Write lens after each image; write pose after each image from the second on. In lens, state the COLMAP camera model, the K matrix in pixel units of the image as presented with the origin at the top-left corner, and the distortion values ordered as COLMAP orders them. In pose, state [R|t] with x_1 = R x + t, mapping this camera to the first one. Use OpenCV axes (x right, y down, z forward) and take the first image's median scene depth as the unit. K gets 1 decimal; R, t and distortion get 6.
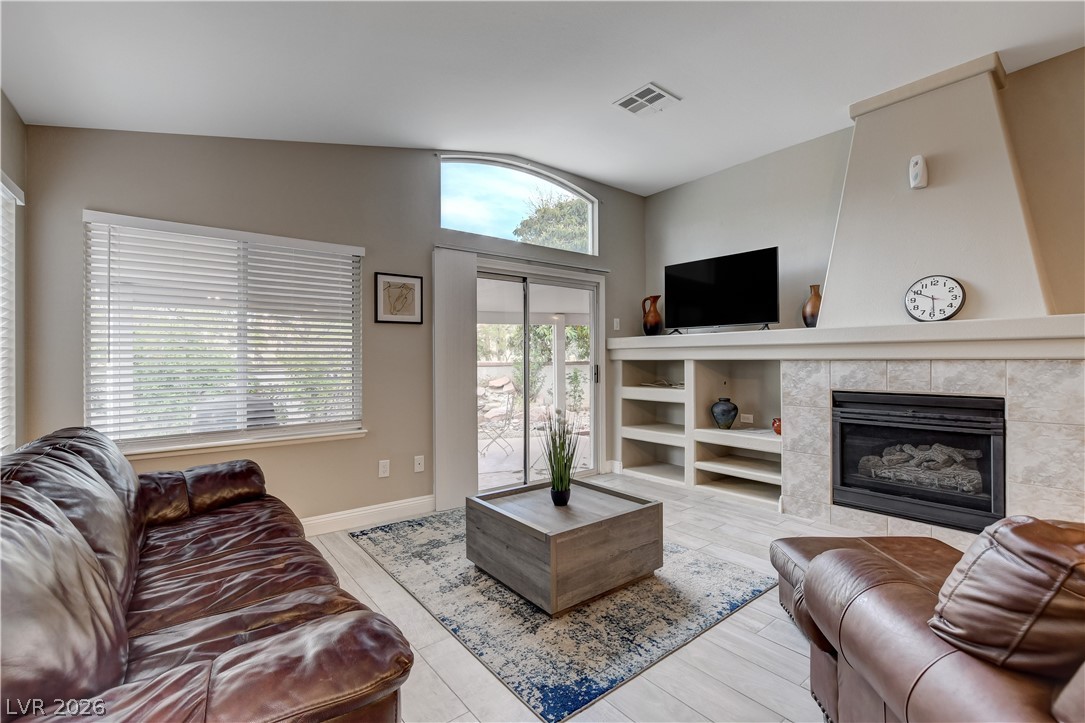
lens RADIAL K [[479.2, 0, 535.6], [0, 479.2, 358.0], [0, 0, 1]] dist [-0.021225, 0.002928]
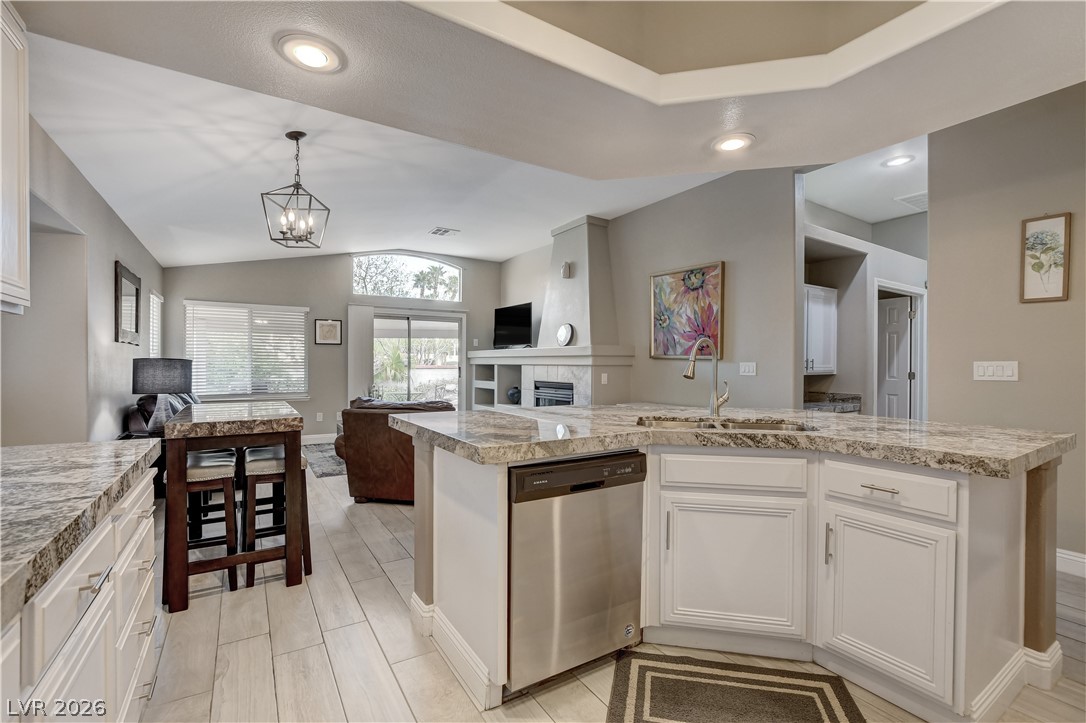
lens RADIAL K [[479.6, 0, 537.0], [0, 479.6, 363.9], [0, 0, 1]] dist [-0.021225, 0.002928]
pose [[0.994839, 0.009481, -0.101024, 0.764907], [-0.009230, 0.999953, 0.002953, -0.006442], [0.101048, -0.002005, 0.994880, -0.860011]]
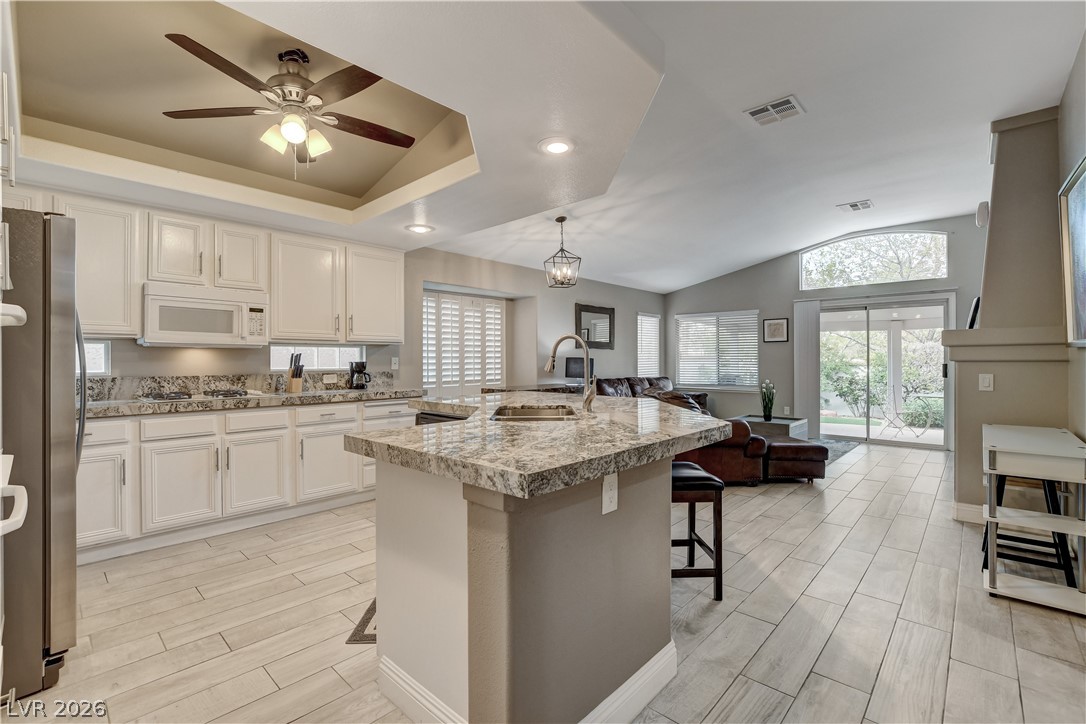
lens RADIAL K [[479.6, 0, 548.5], [0, 479.6, 359.1], [0, 0, 1]] dist [-0.021225, 0.002928]
pose [[0.168164, 0.005002, -0.985746, 1.607642], [0.001809, 0.999984, 0.005383, -0.009547], [0.985757, -0.002688, 0.168152, -0.332822]]
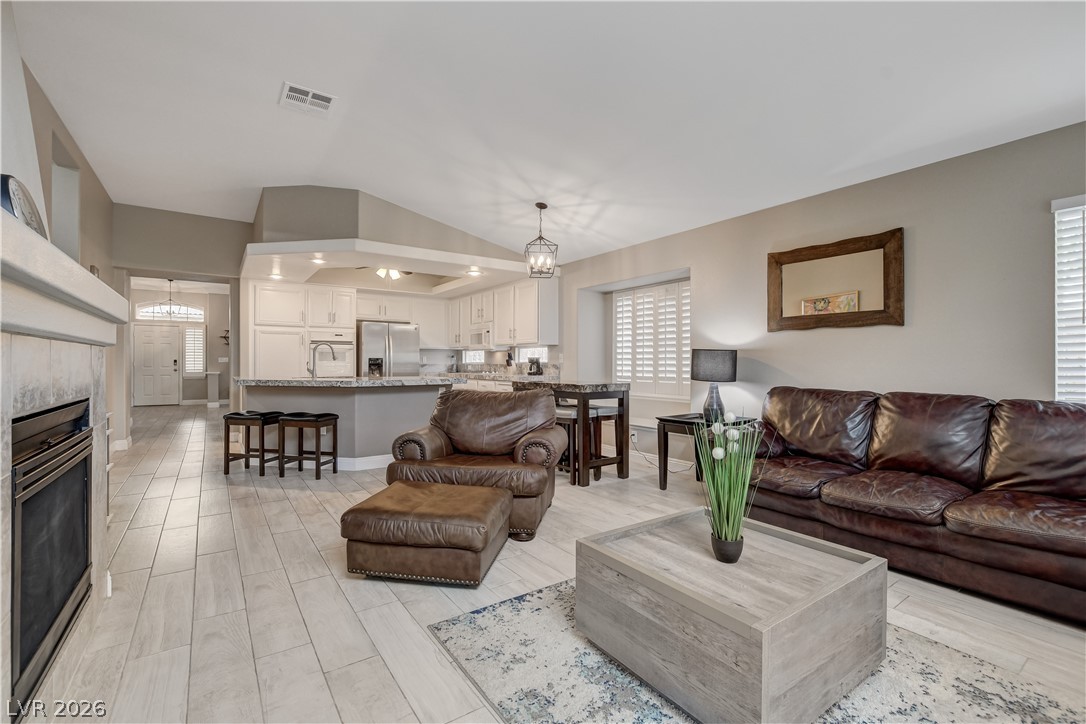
lens RADIAL K [[479.6, 0, 536.1], [0, 479.6, 363.8], [0, 0, 1]] dist [-0.021225, 0.002928]
pose [[-0.998230, 0.005566, 0.059206, 0.199593], [0.005615, 0.999984, 0.000677, 0.026647], [-0.059201, 0.001008, -0.998246, 1.231252]]
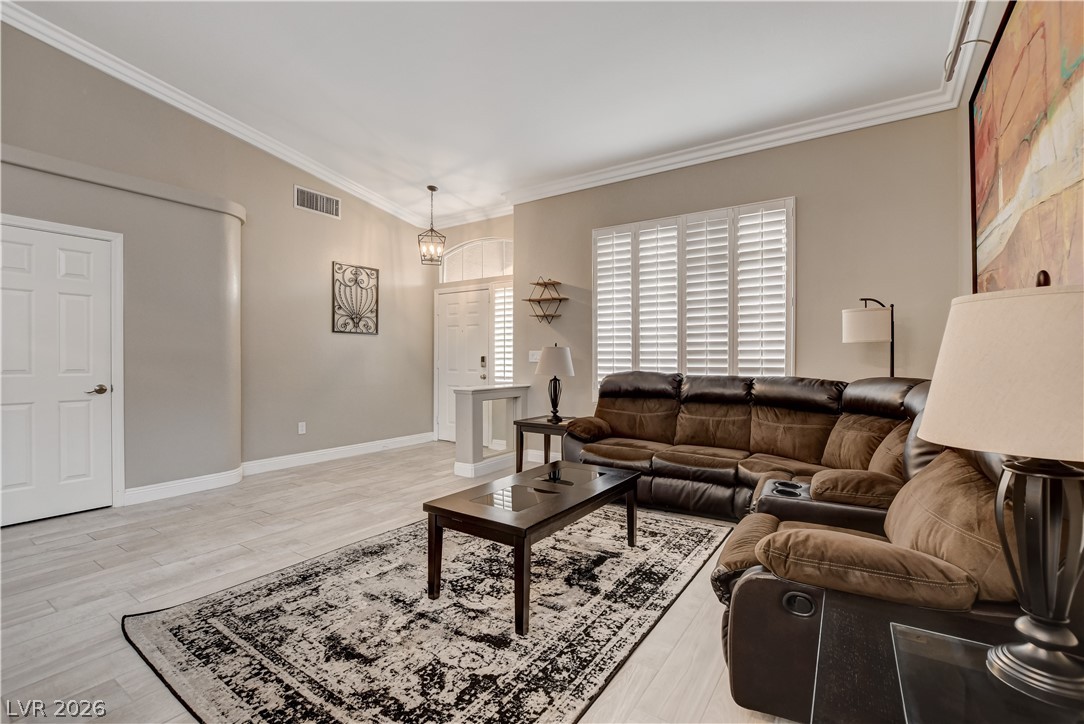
lens RADIAL K [[474.7, 0, 543.3], [0, 474.7, 358.1], [0, 0, 1]] dist [-0.018900, 0.000023]
pose [[-0.325923, 0.011659, 0.945324, 1.299073], [0.001142, 0.999928, -0.011939, 0.012394], [-0.945396, -0.002812, -0.325913, -1.664973]]
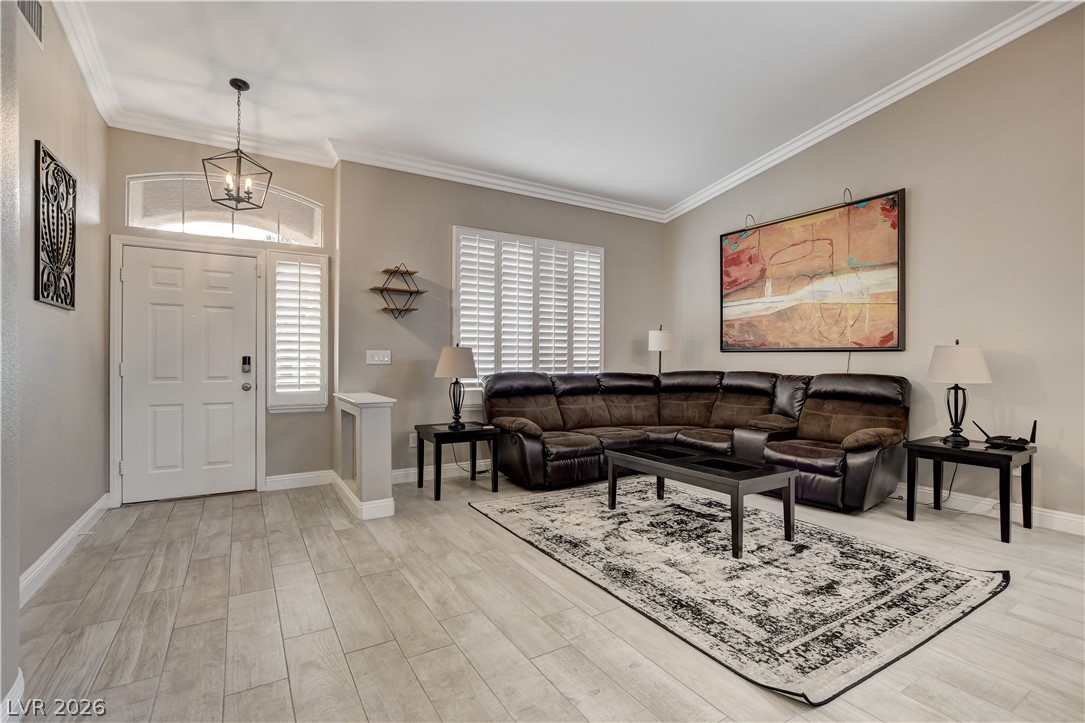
lens RADIAL K [[492.3, 0, 542.2], [0, 492.3, 360.6], [0, 0, 1]] dist [-0.017200, 0.001052]
pose [[-0.994000, 0.008270, 0.109064, 2.152283], [0.008367, 0.999965, 0.000432, 0.001011], [-0.109056, 0.001341, -0.994035, -0.923030]]
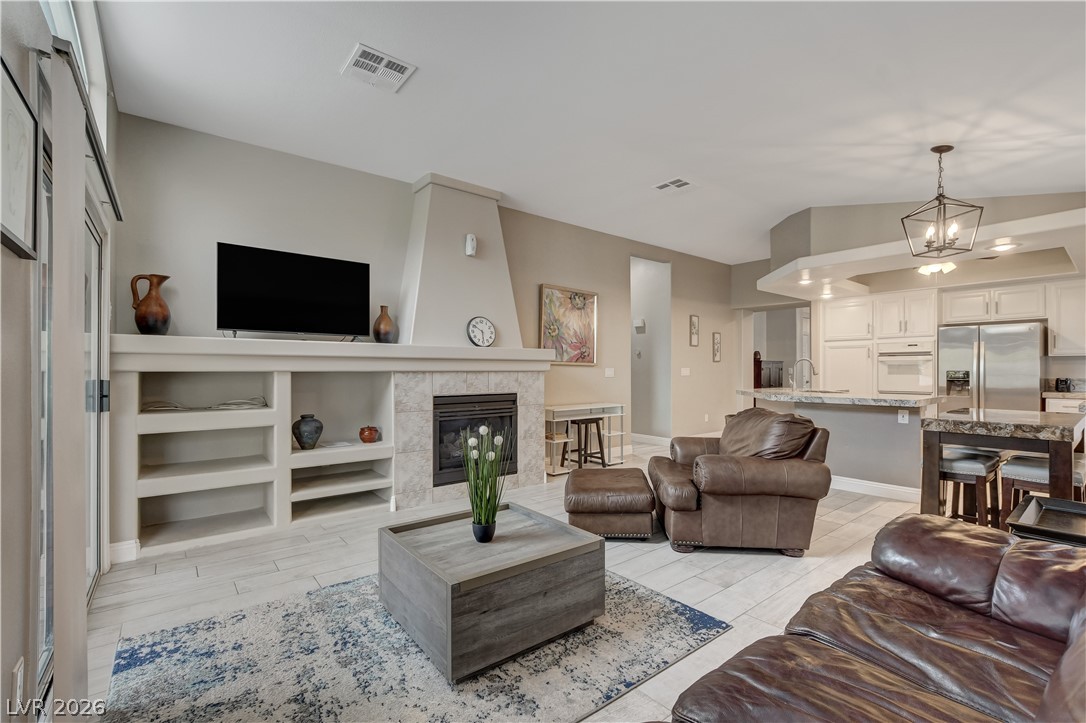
lens RADIAL K [[479.6, 0, 544.9], [0, 479.6, 367.6], [0, 0, 1]] dist [-0.021225, 0.002928]
pose [[-0.015252, 0.015090, 0.999770, -0.588567], [0.000539, 0.999886, -0.015083, 0.011537], [-0.999884, 0.000309, -0.015258, 0.669172]]
